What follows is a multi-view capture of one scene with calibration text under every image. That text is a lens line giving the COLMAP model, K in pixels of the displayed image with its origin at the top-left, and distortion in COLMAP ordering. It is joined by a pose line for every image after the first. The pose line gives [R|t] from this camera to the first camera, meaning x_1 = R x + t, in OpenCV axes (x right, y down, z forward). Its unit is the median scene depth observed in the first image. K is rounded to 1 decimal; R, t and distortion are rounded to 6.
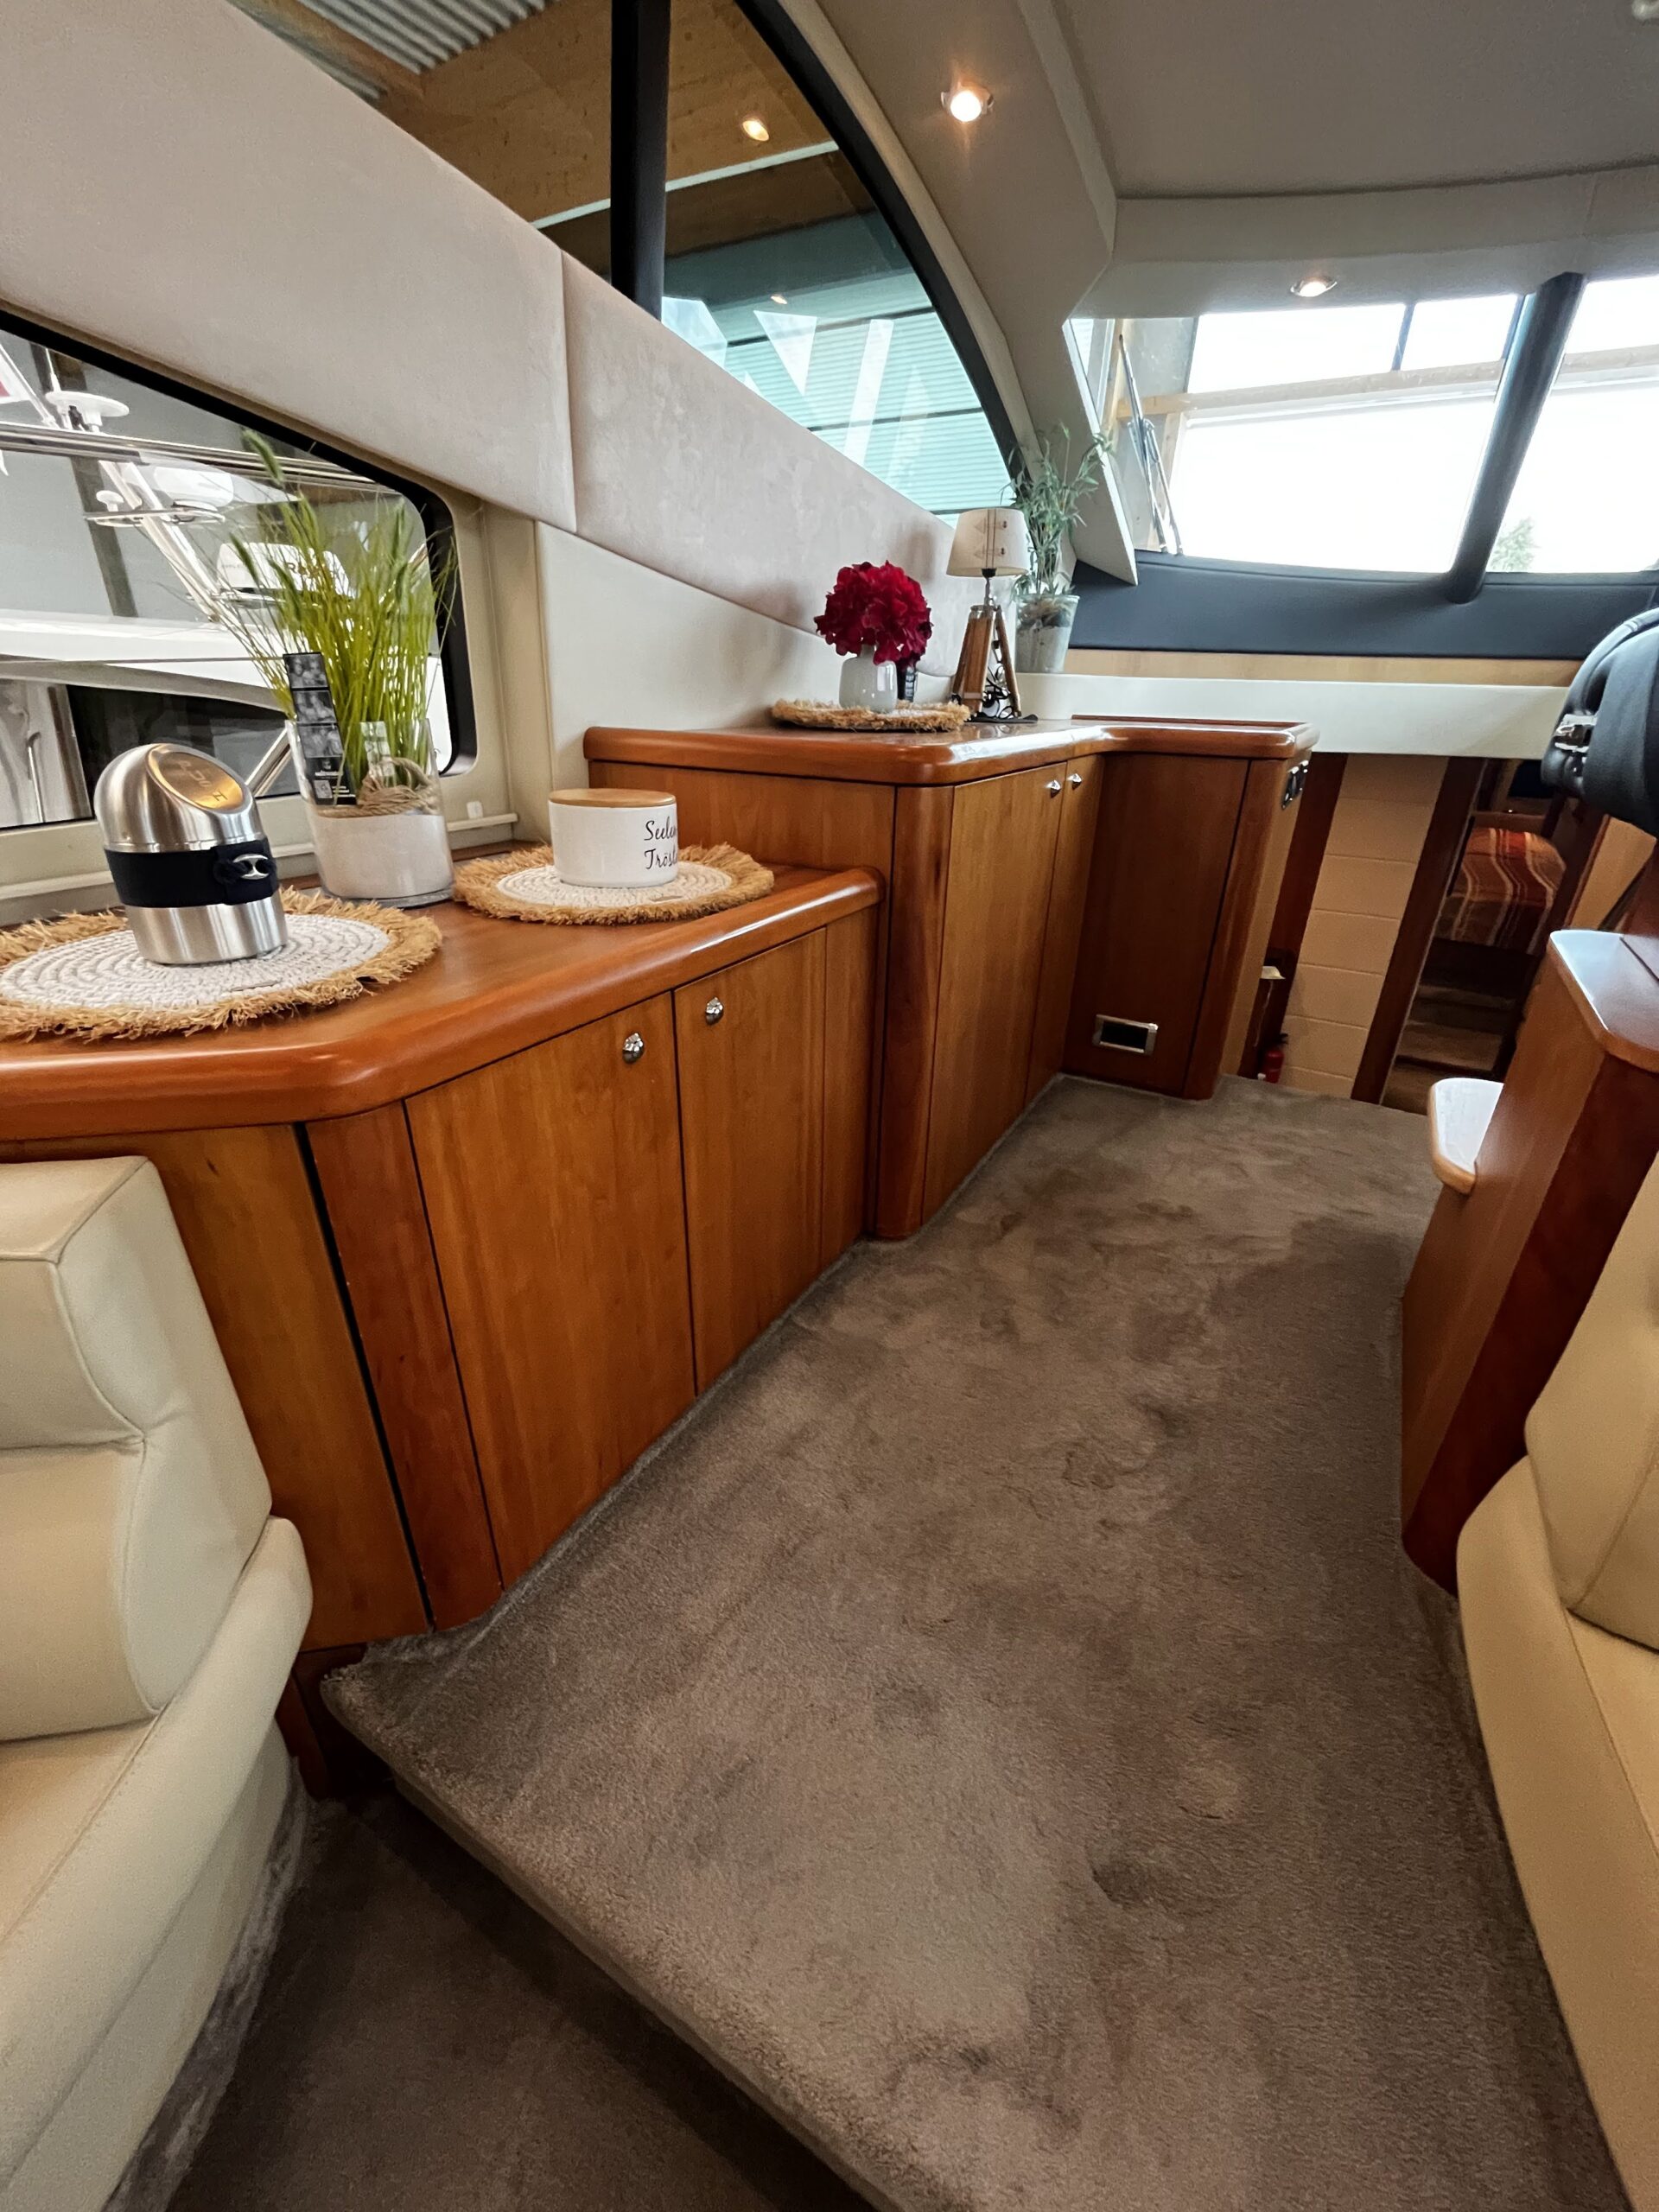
lens RADIAL K [[901.8, 0, 837.6], [0, 901.8, 1101.5], [0, 0, 1]] dist [-0.000825, -0.000346]
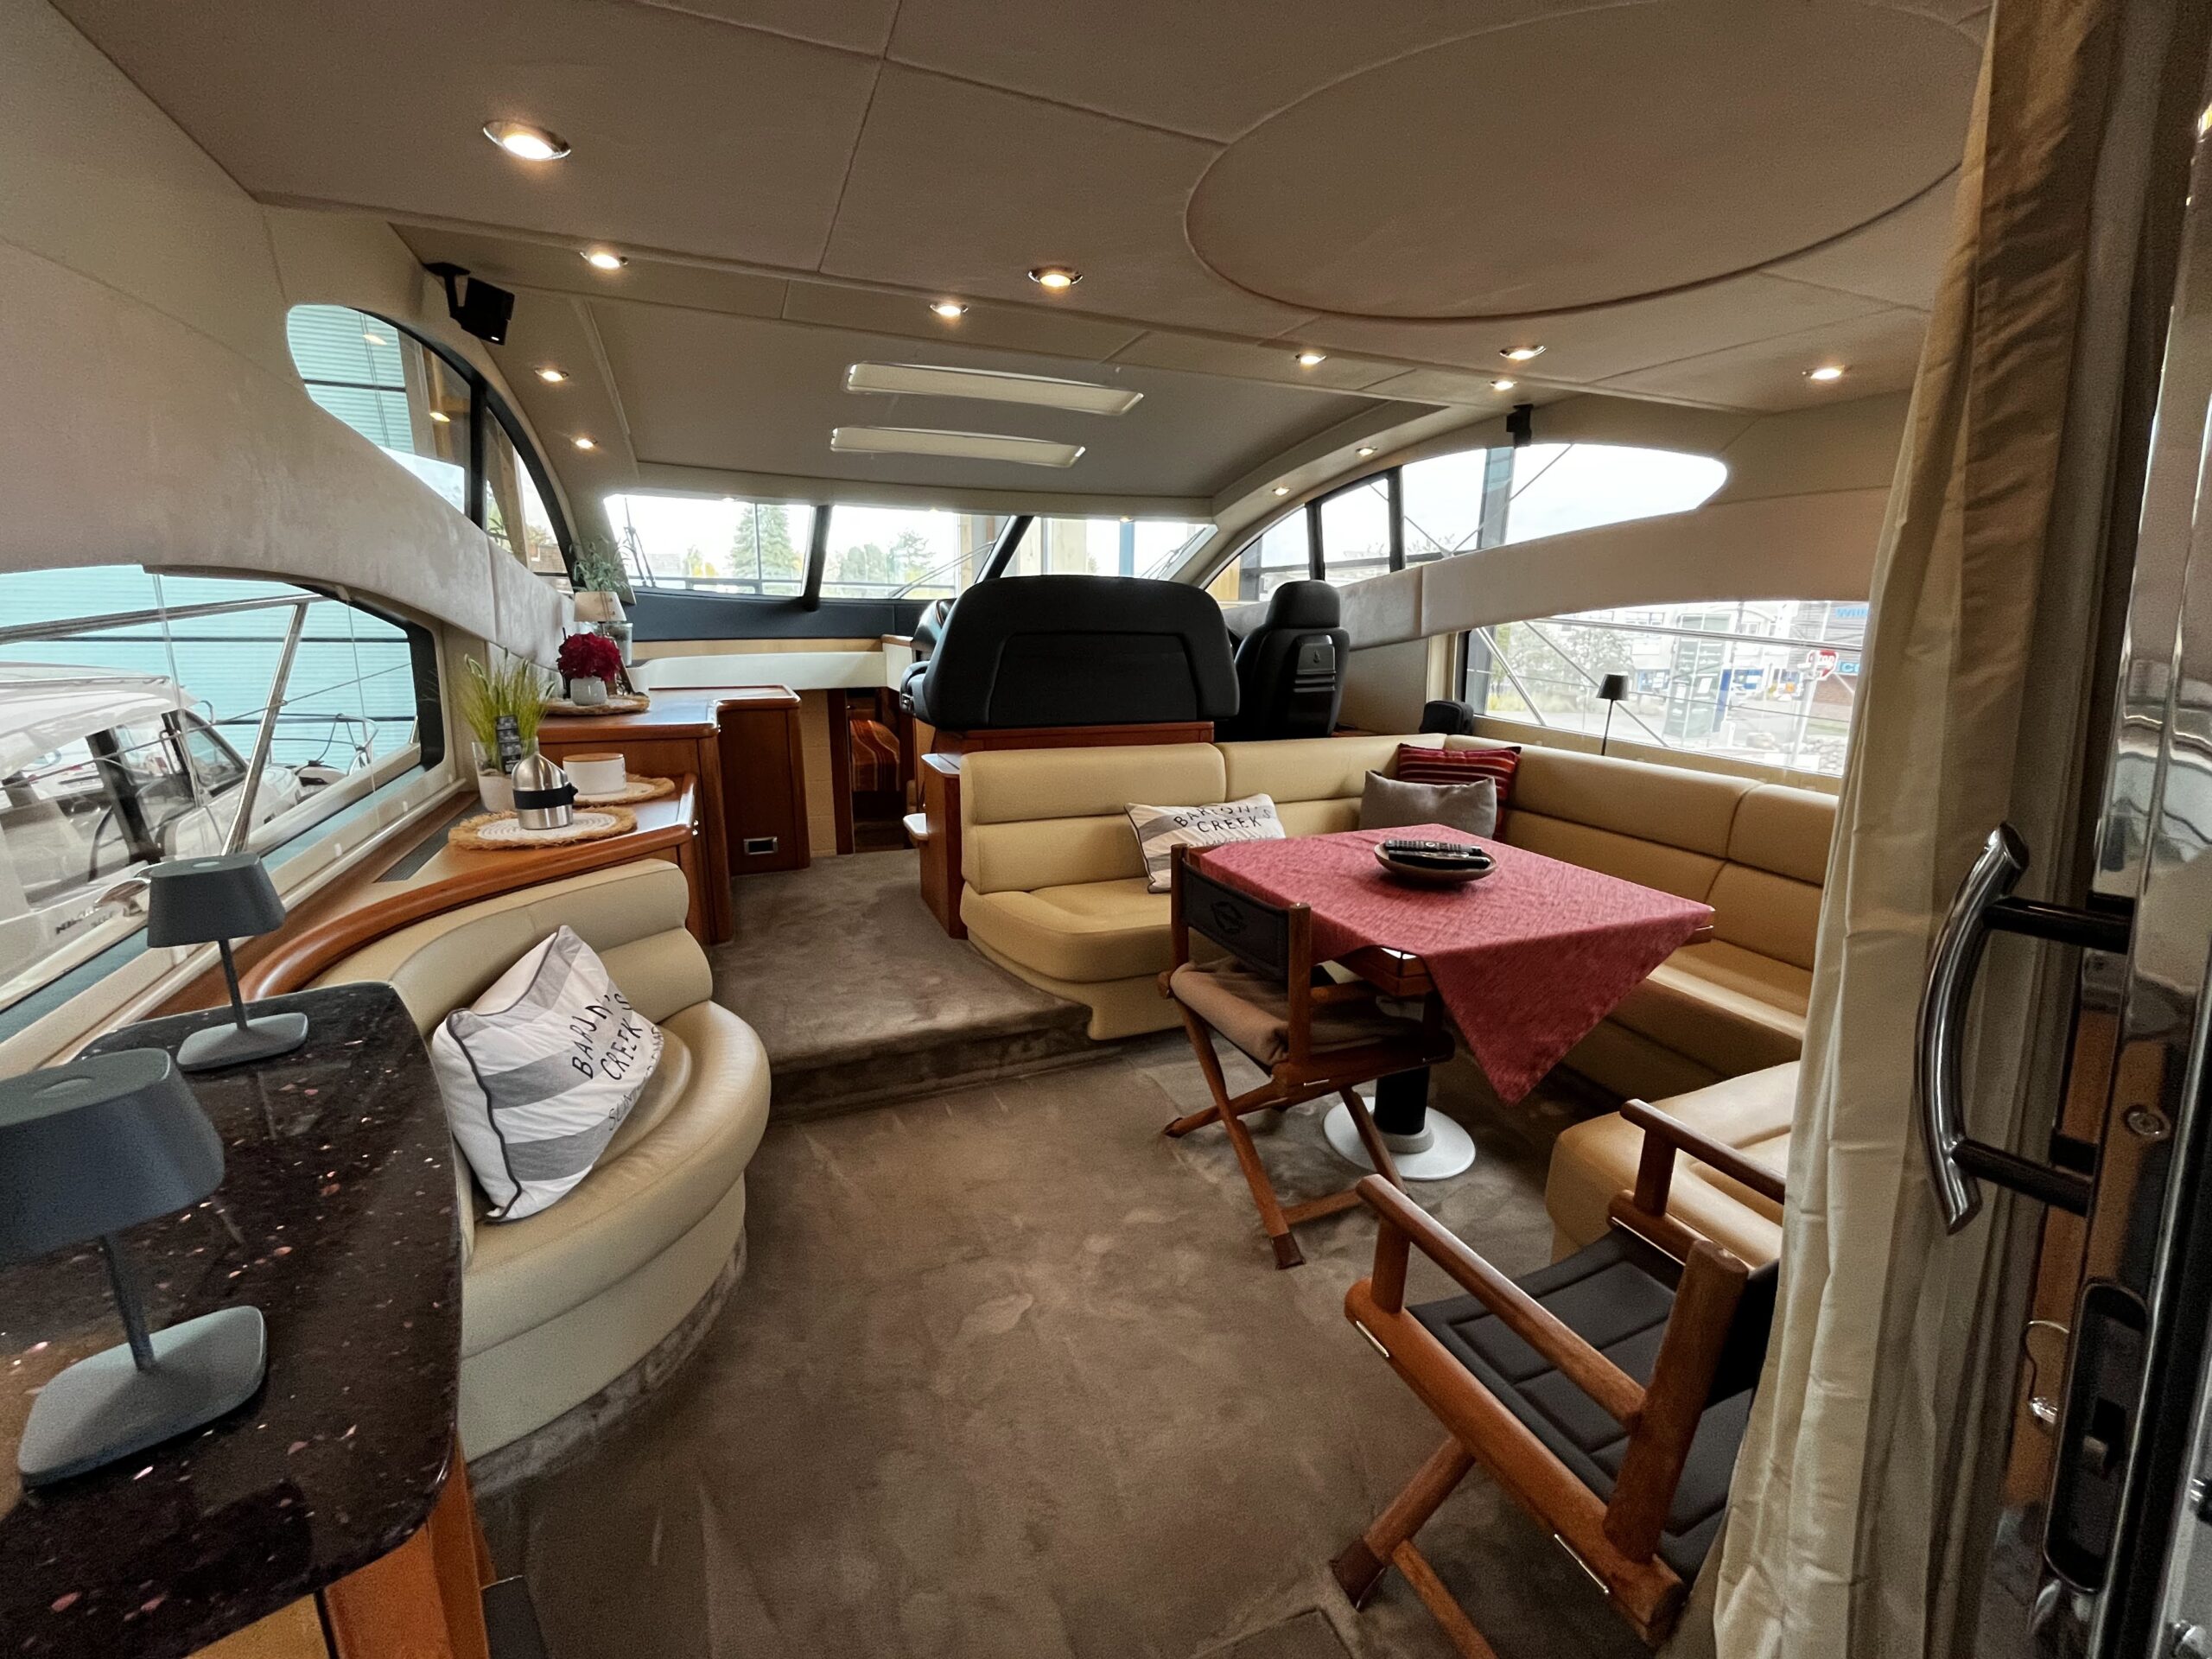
lens RADIAL K [[901.8, 0, 1106.3], [0, 901.8, 821.2], [0, 0, 1]] dist [-0.000825, -0.000346]
pose [[0.609493, -0.200543, 0.767008, -0.382610], [0.350498, 0.935953, -0.033803, 0.109131], [-0.711104, 0.289438, 0.640747, -0.425782]]
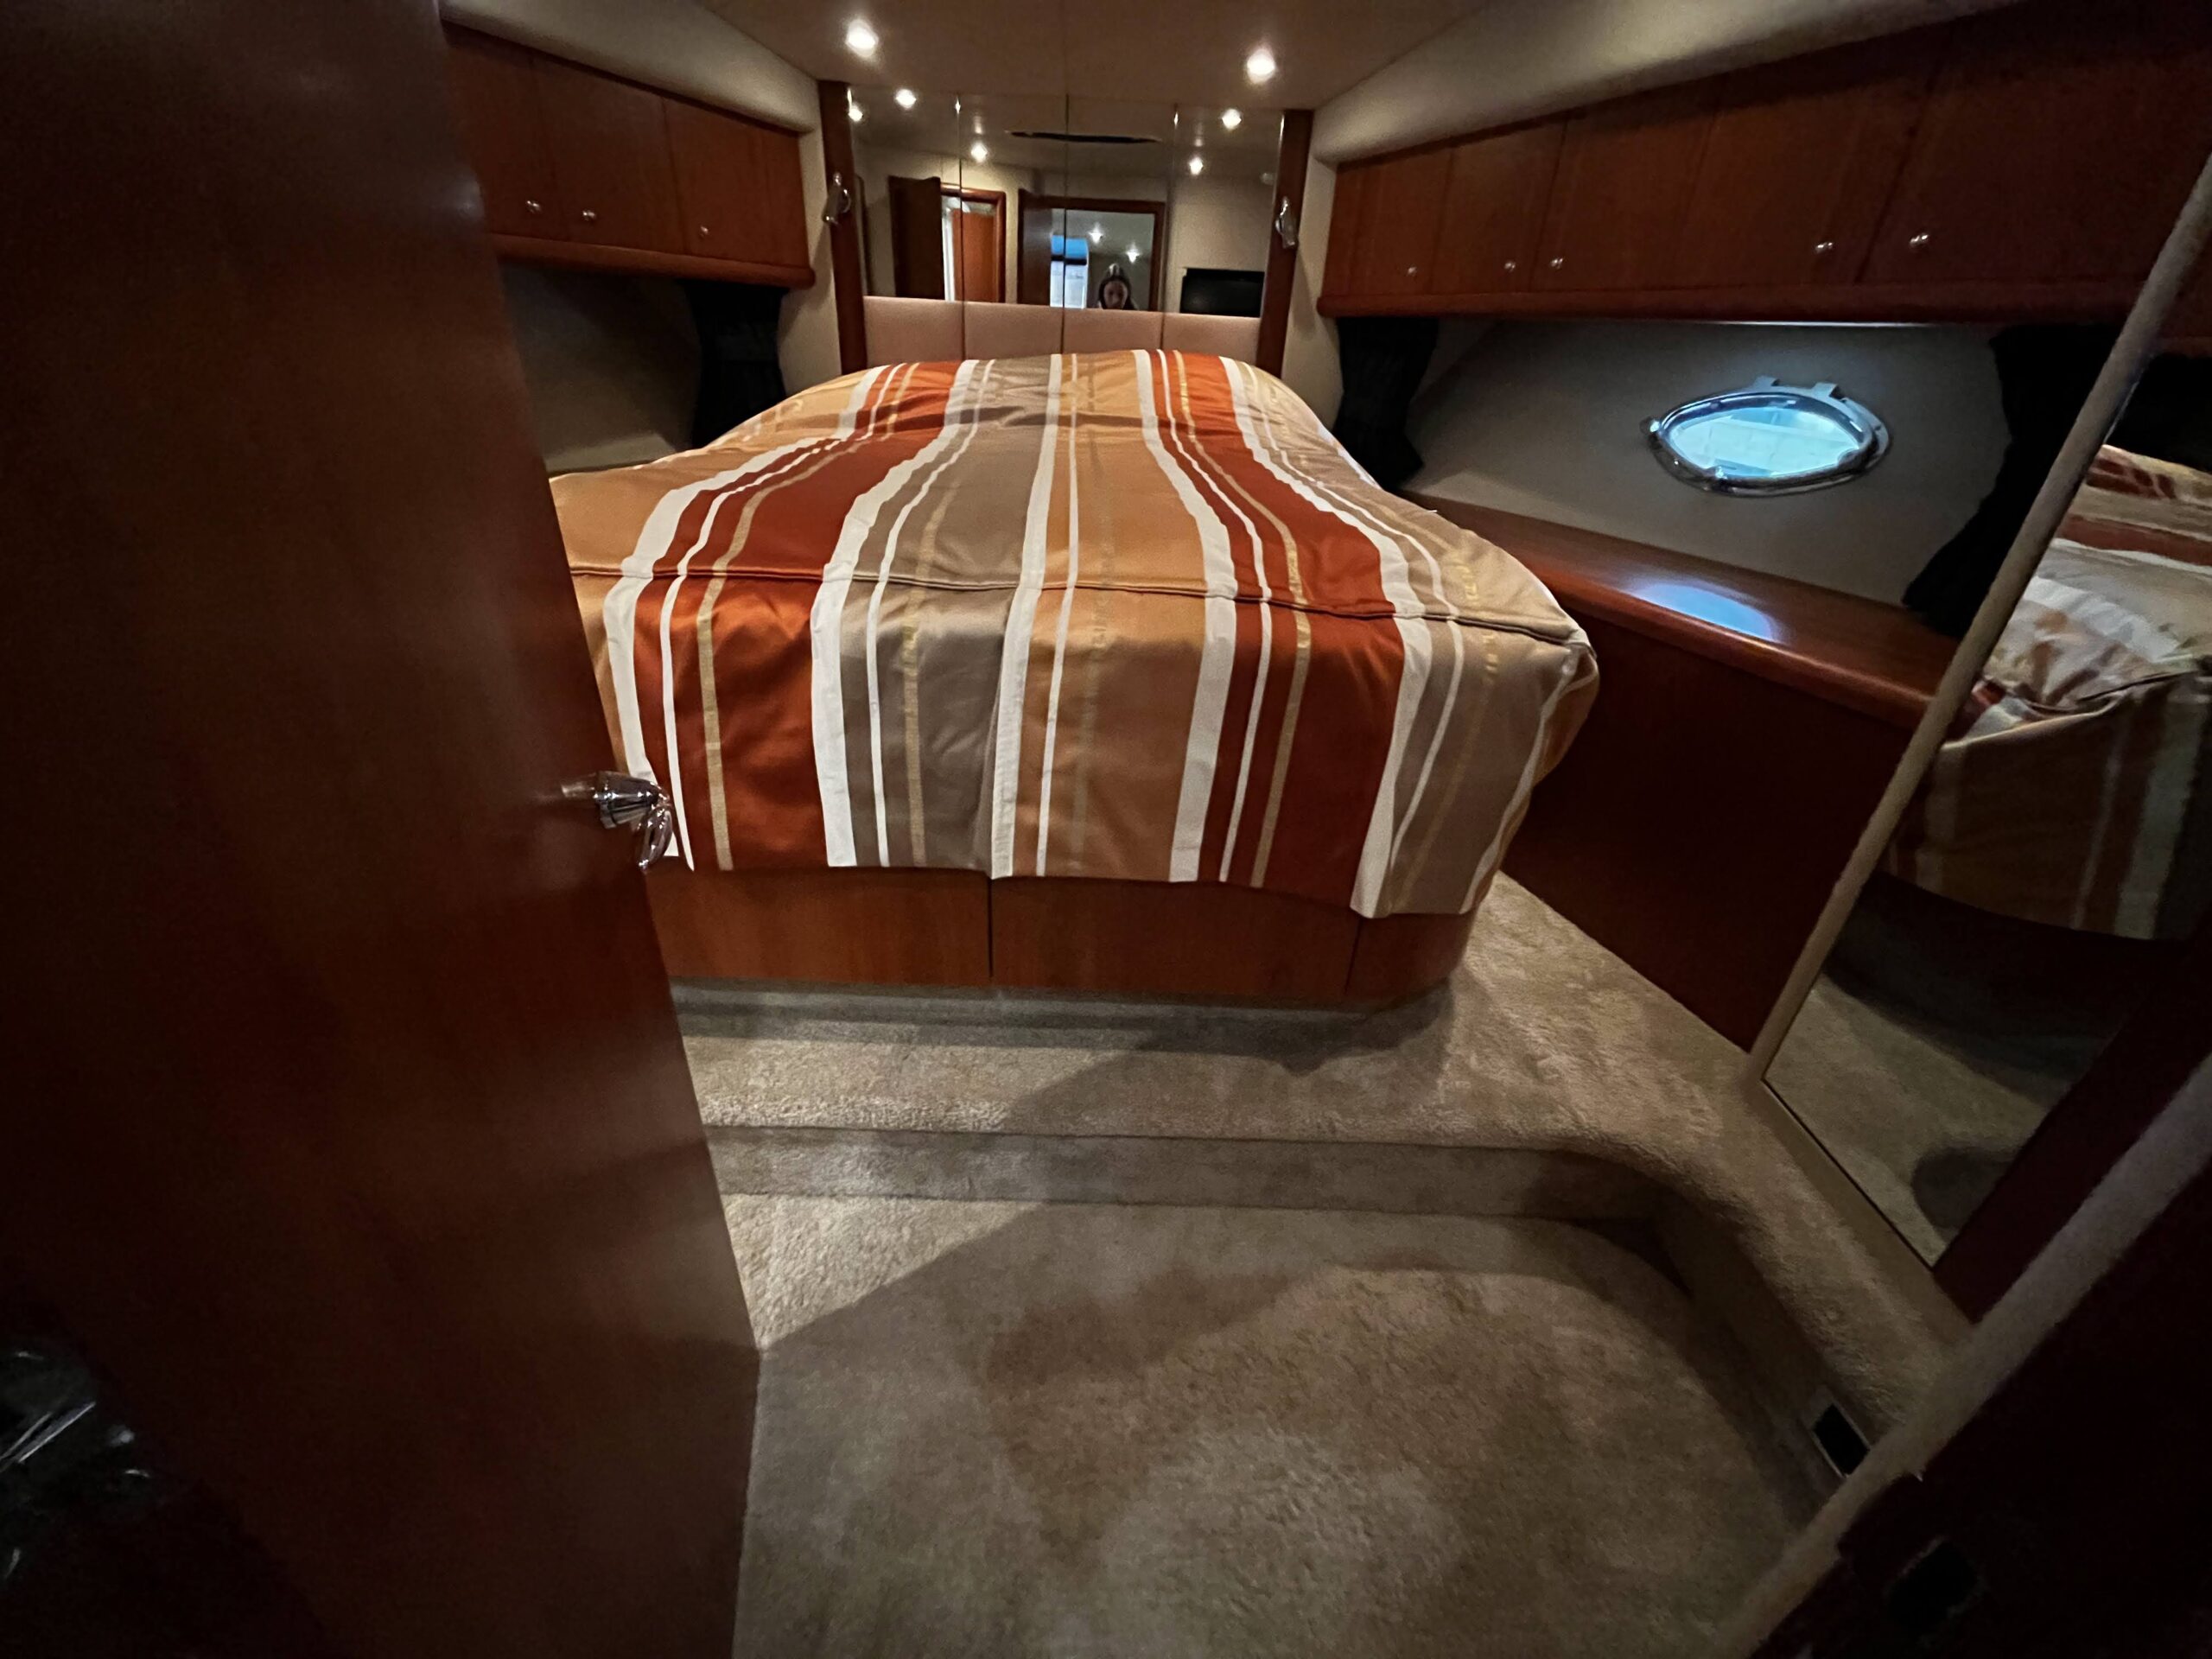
lens RADIAL K [[901.8, 0, 1105.2], [0, 901.8, 825.5], [0, 0, 1]] dist [-0.000825, -0.000346]
pose [[0.867606, -0.231032, 0.440323, 0.647657], [0.199273, 0.972839, 0.117793, -0.213638], [-0.455577, -0.014453, 0.890079, 0.866999]]
